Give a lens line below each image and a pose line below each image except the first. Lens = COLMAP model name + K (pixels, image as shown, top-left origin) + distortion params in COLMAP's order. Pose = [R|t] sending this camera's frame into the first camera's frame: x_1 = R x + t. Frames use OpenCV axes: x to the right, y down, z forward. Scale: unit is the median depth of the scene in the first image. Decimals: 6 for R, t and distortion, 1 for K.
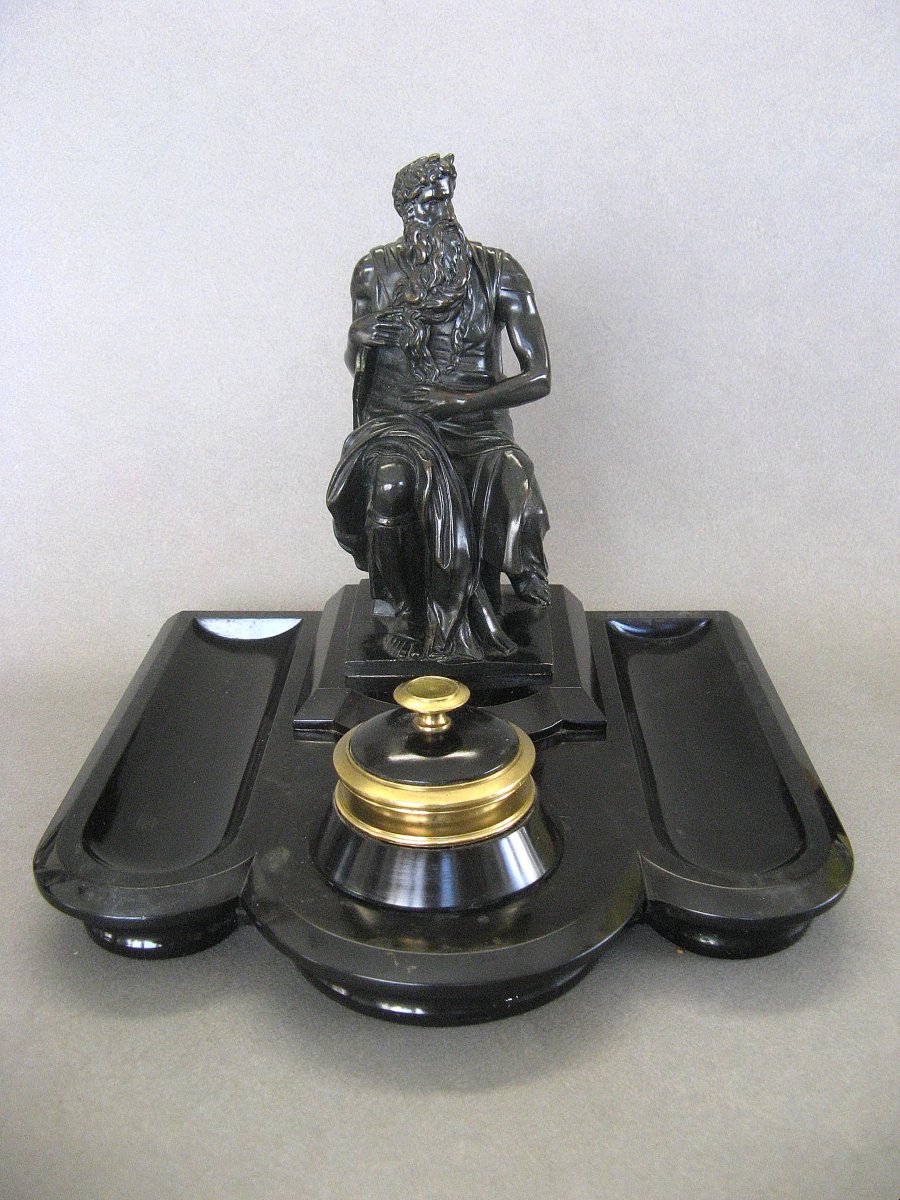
lens RADIAL K [[1148.2, 0, 450.0], [0, 1148.2, 600.0], [0, 0, 1]] dist [-0.150252, 0.014834]
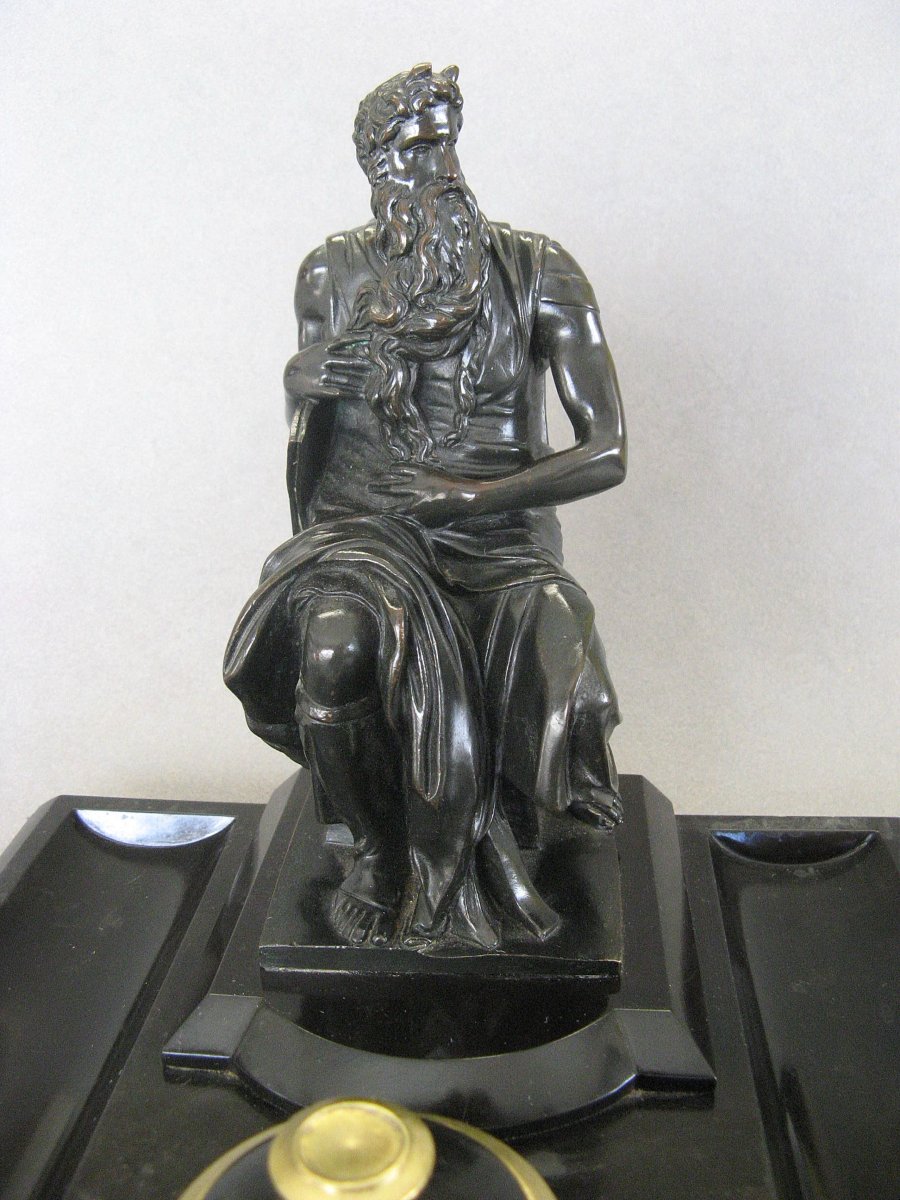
lens RADIAL K [[1148.2, 0, 450.0], [0, 1148.2, 600.0], [0, 0, 1]] dist [-0.150252, 0.014834]
pose [[0.997650, 0.014196, -0.067035, 0.039570], [-0.016657, 0.999202, -0.036298, -0.100116], [0.066467, 0.037329, 0.997090, 0.427281]]
